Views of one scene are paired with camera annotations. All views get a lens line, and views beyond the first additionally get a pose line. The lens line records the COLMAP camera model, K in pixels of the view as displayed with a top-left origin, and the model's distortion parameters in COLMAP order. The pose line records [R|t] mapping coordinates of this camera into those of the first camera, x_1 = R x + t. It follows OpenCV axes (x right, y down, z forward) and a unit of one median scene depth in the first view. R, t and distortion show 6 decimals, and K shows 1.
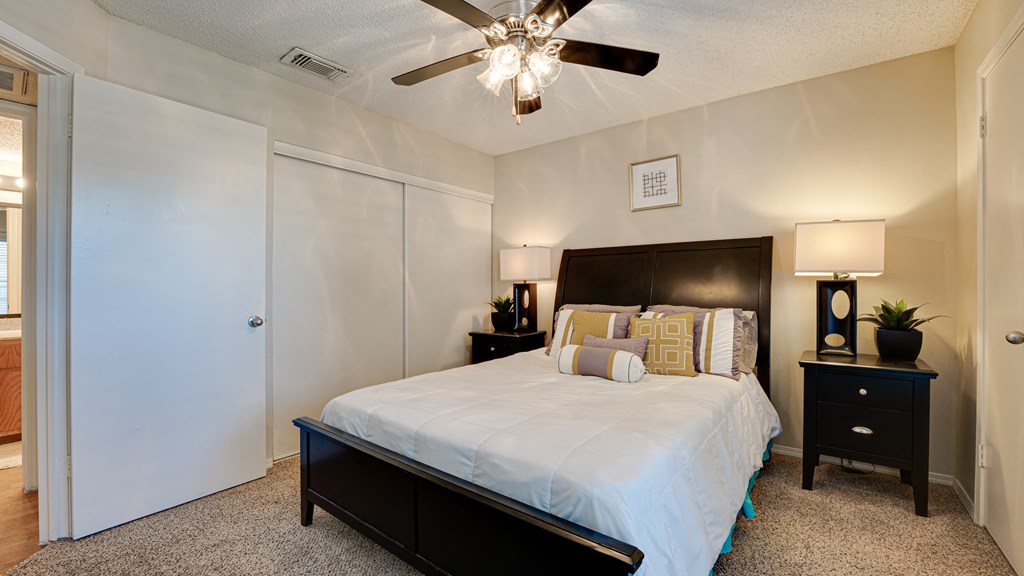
lens RADIAL K [[415.0, 0, 512.0], [0, 415.0, 288.0], [0, 0, 1]] dist [-0.023477, 0.000556]
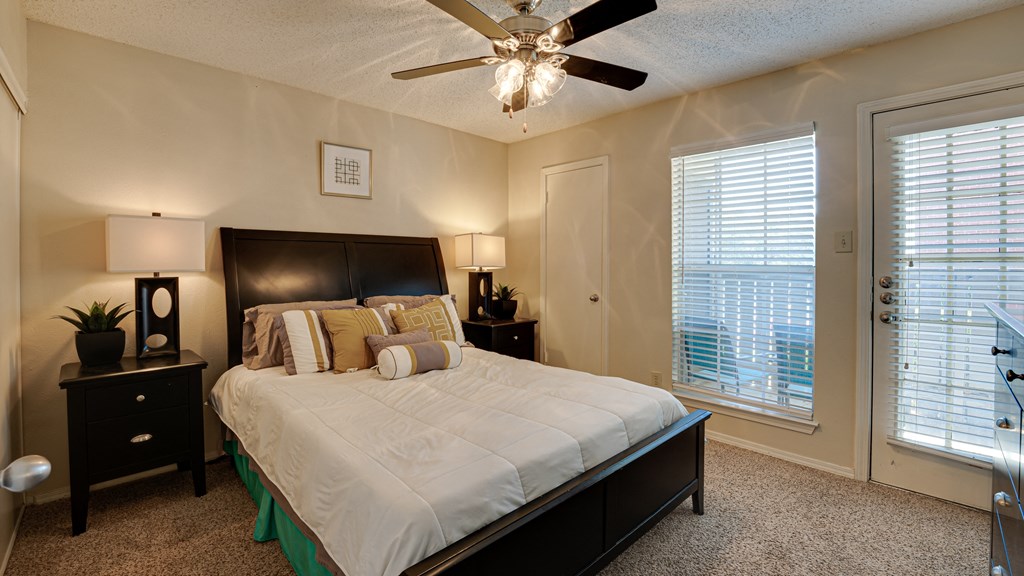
lens RADIAL K [[447.9, 0, 511.6], [0, 447.9, 284.1], [0, 0, 1]] dist [-0.025283, 0.000442]
pose [[0.115048, -0.020756, 0.993143, -0.631252], [0.023970, 0.999549, 0.018114, -0.000722], [-0.993071, 0.021722, 0.115494, 0.502936]]
